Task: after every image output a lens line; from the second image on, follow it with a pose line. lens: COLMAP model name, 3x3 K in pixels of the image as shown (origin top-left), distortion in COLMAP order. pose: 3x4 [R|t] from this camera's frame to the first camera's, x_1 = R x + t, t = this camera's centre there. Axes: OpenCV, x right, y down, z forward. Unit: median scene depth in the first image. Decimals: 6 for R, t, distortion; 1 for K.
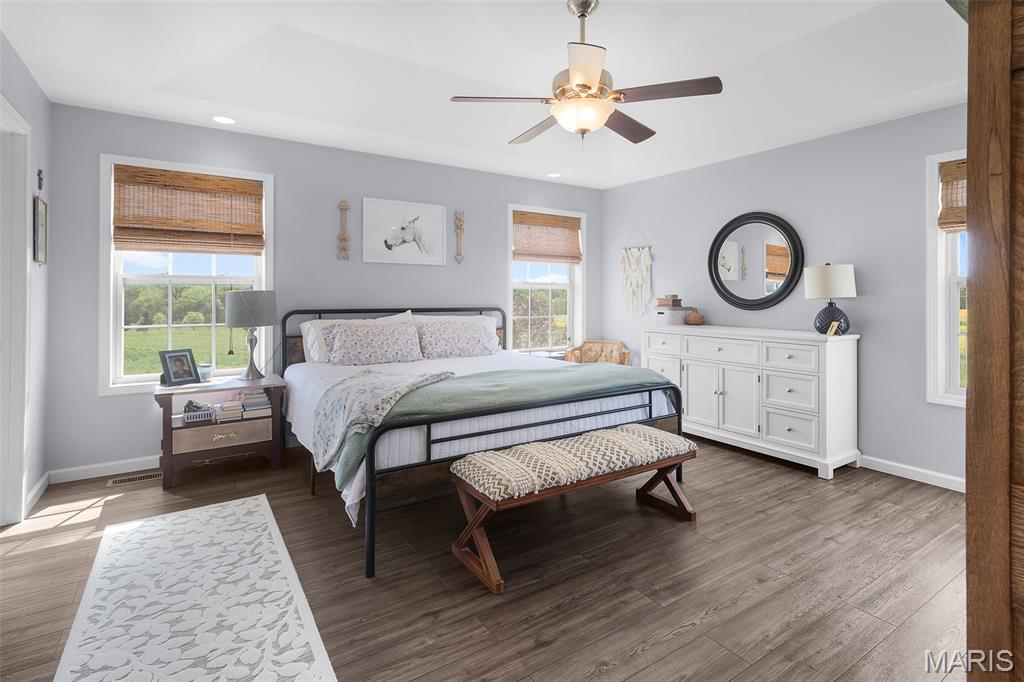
lens RADIAL K [[507.5, 0, 513.0], [0, 507.5, 292.0], [0, 0, 1]] dist [0.001791, -0.000288]
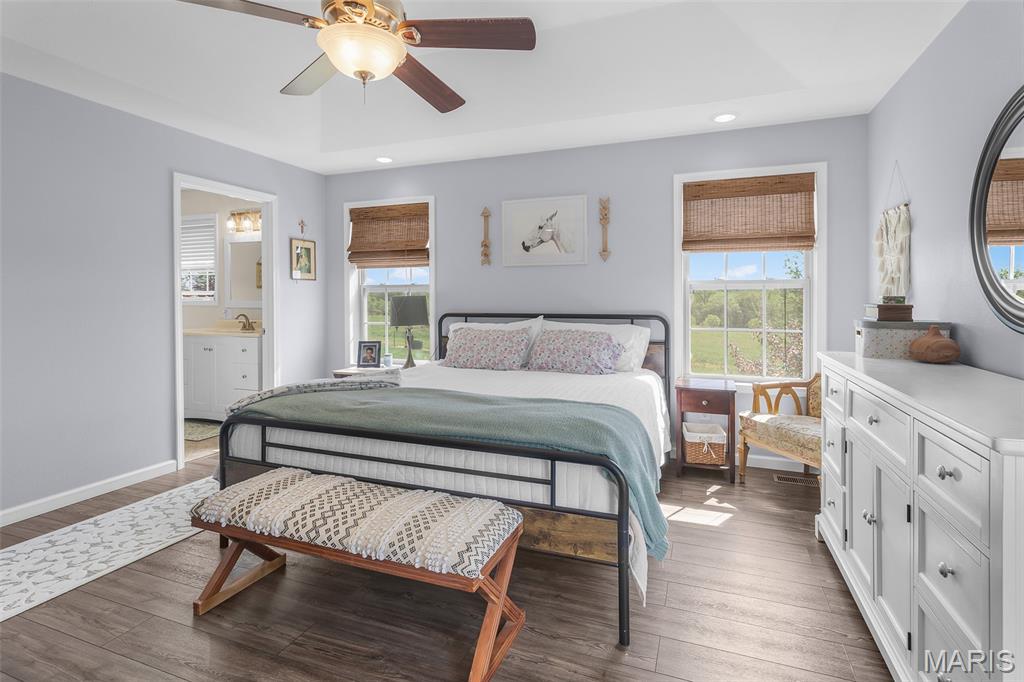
lens RADIAL K [[494.8, 0, 515.0], [0, 494.8, 303.4], [0, 0, 1]] dist [-0.000694, 0.000123]
pose [[0.592169, 0.002403, -0.805810, 0.492024], [0.006718, 0.999946, 0.007919, 0.005992], [0.805786, -0.010103, 0.592121, 0.435785]]
